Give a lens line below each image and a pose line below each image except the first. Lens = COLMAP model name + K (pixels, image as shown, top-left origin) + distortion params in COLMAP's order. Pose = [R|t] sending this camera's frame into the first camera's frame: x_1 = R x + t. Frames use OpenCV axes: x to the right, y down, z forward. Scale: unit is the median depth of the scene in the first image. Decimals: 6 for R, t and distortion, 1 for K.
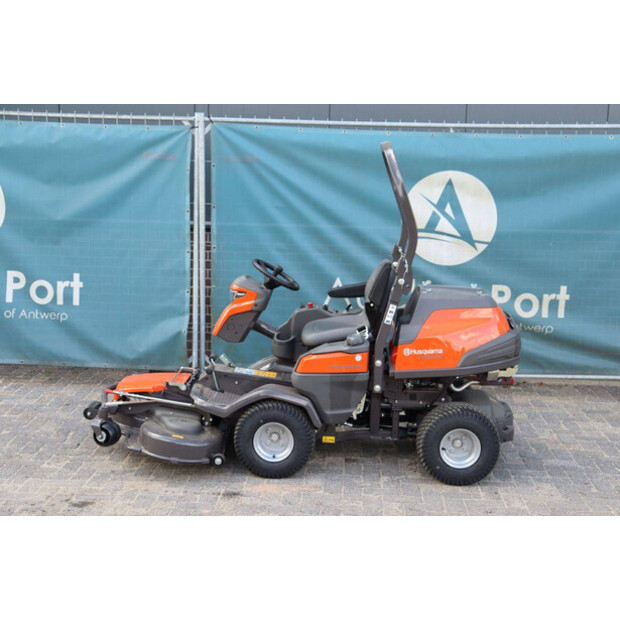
lens RADIAL K [[996.3, 0, 301.6], [0, 996.3, 311.3], [0, 0, 1]] dist [0.121822, 0.000000]
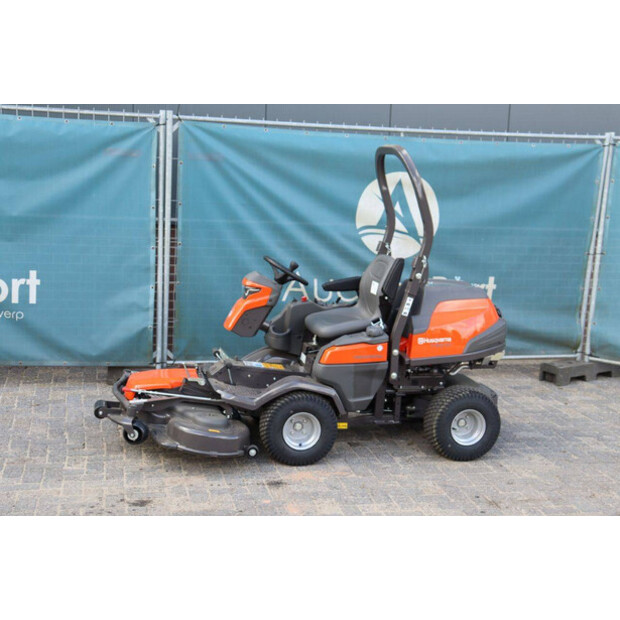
lens RADIAL K [[958.7, 0, 307.1], [0, 958.7, 308.3], [0, 0, 1]] dist [0.095568, 0.000000]
pose [[0.964658, -0.022475, 0.262544, -0.253936], [0.019786, 0.999721, 0.012882, -0.009390], [-0.262761, -0.007232, 0.964834, 0.025462]]
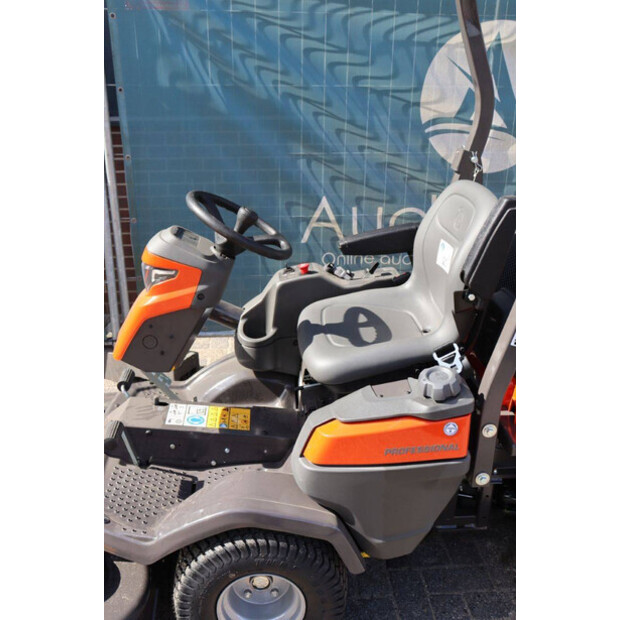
lens RADIAL K [[638.7, 0, 307.1], [0, 638.7, 314.1], [0, 0, 1]] dist [-0.025447, 0.000000]
pose [[0.992830, -0.057307, 0.104902, -0.026946], [0.034186, 0.977058, 0.210214, -0.054265], [-0.114542, -0.205121, 0.972011, 0.663807]]
